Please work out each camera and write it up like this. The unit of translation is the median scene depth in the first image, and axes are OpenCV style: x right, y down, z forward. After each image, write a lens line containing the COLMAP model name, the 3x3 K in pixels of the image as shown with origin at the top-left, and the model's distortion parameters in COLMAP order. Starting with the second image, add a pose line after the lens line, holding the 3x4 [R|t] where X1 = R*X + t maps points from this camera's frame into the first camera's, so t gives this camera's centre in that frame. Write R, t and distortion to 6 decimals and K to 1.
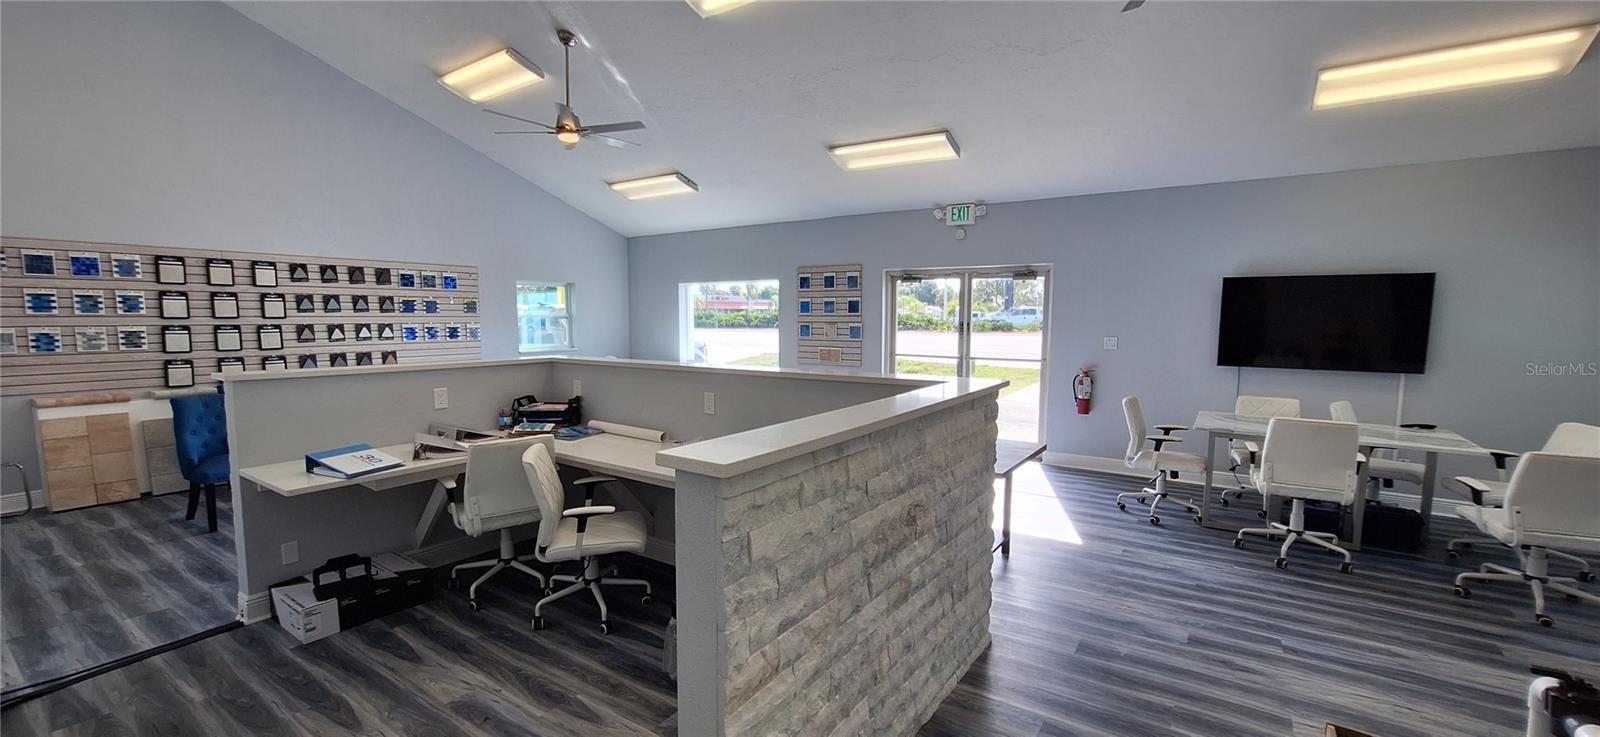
lens RADIAL K [[644.3, 0, 802.4], [0, 644.3, 373.5], [0, 0, 1]] dist [-0.008681, 0.001994]
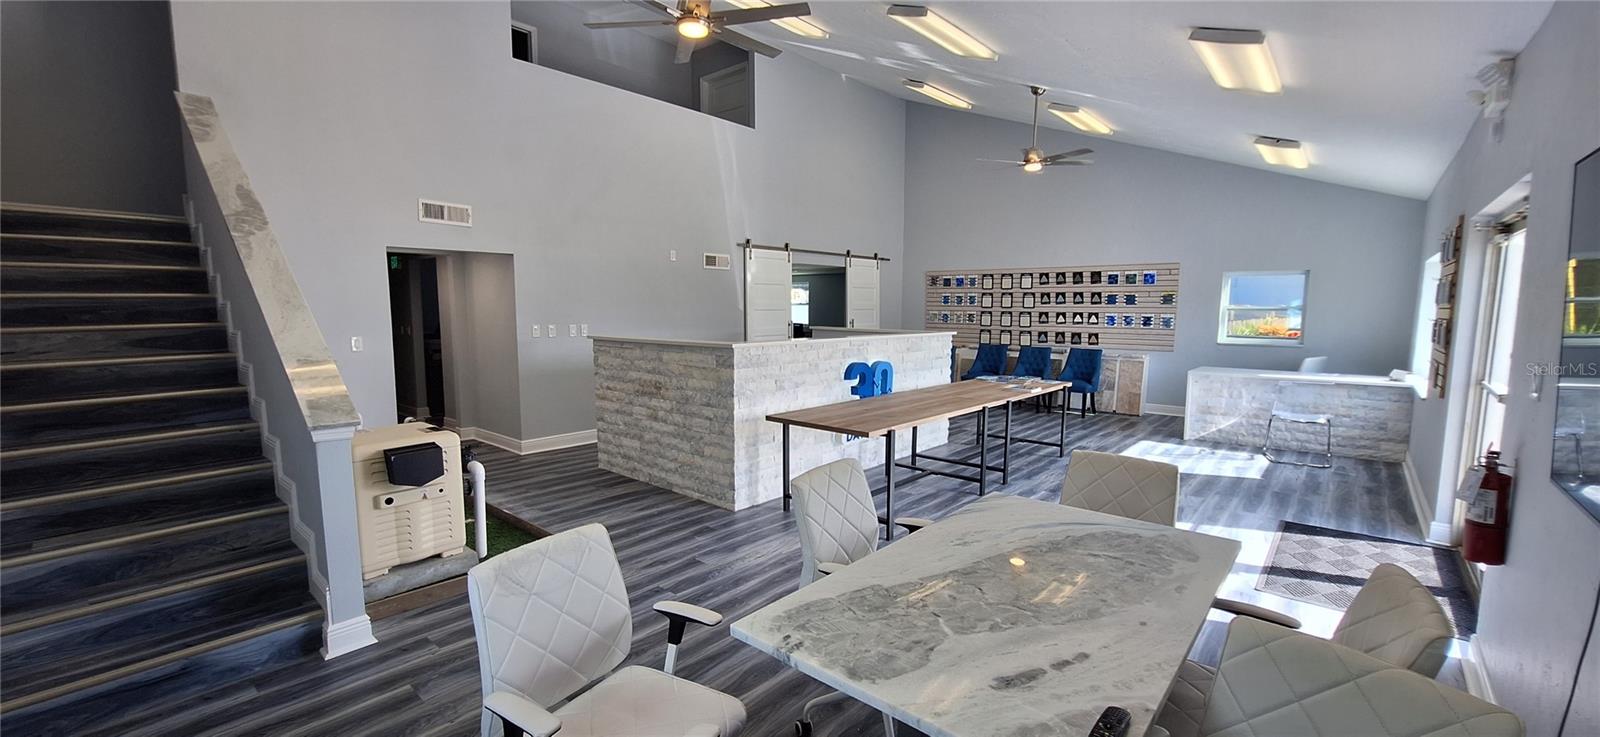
lens RADIAL K [[644.3, 0, 803.0], [0, 644.3, 375.7], [0, 0, 1]] dist [-0.008681, 0.001994]
pose [[-0.130497, 0.104511, -0.985925, 0.812785], [-0.095345, 0.988497, 0.117404, -0.049183], [0.986854, 0.109324, -0.119031, 0.601050]]
